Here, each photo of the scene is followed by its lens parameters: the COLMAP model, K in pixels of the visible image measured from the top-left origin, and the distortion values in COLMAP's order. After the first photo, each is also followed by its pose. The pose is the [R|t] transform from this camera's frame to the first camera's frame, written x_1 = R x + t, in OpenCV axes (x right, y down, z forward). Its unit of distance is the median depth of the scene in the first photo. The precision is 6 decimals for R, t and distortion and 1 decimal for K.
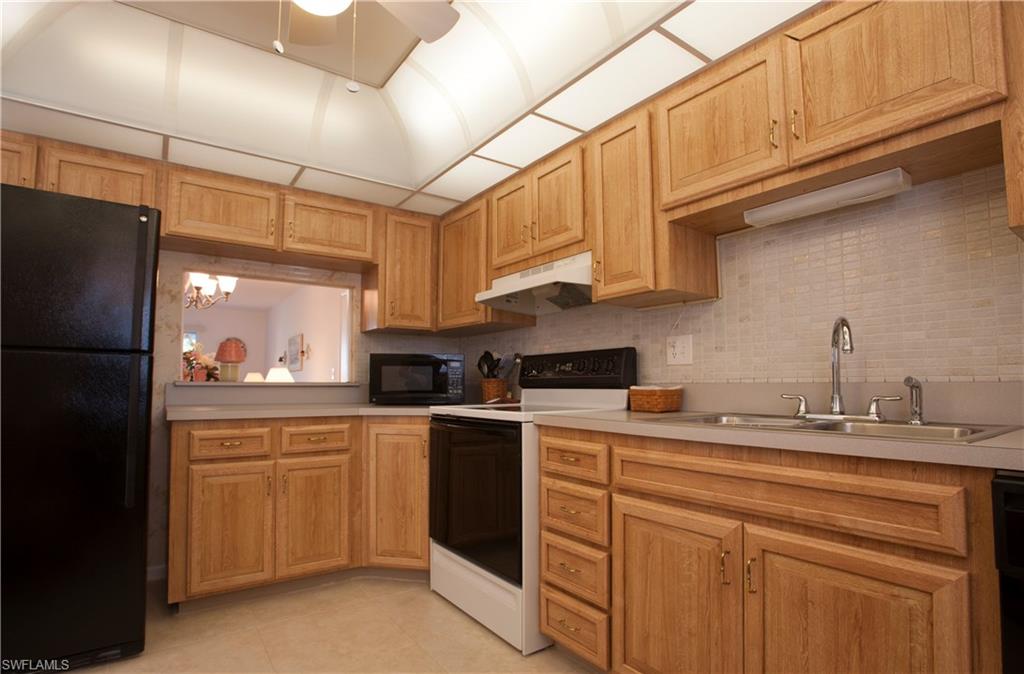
lens RADIAL K [[502.6, 0, 468.8], [0, 502.6, 354.5], [0, 0, 1]] dist [-0.074100, 0.041767]
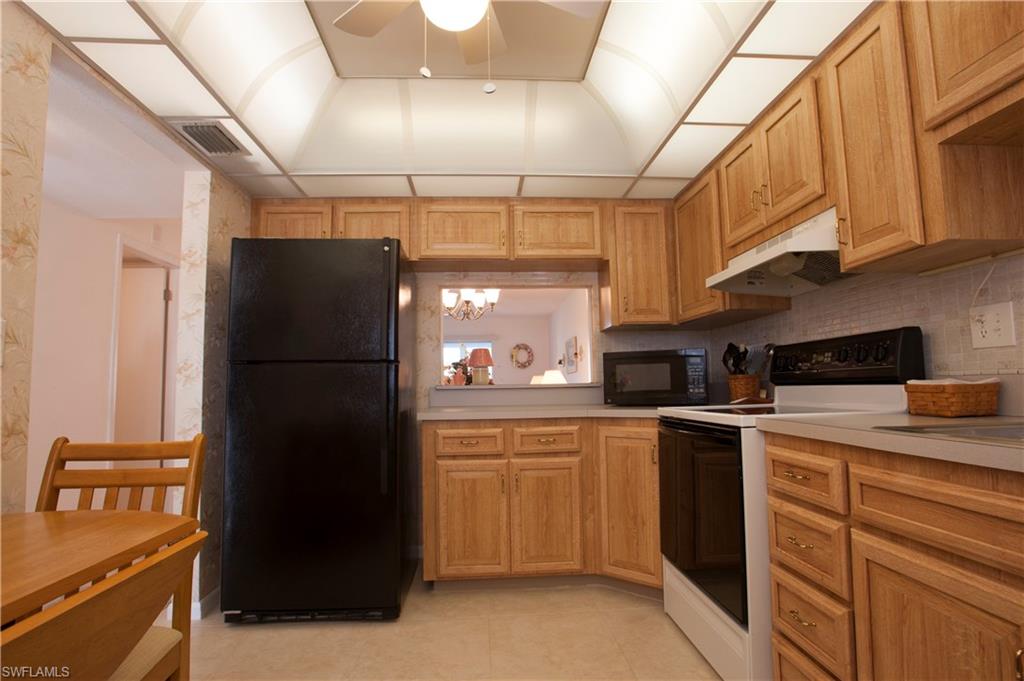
lens RADIAL K [[501.3, 0, 512.3], [0, 501.3, 344.5], [0, 0, 1]] dist [-0.073066, 0.028451]
pose [[0.869082, -0.057065, -0.491365, 0.148642], [0.047680, 0.998362, -0.031614, 0.005275], [0.492365, 0.004047, 0.870380, 0.087965]]
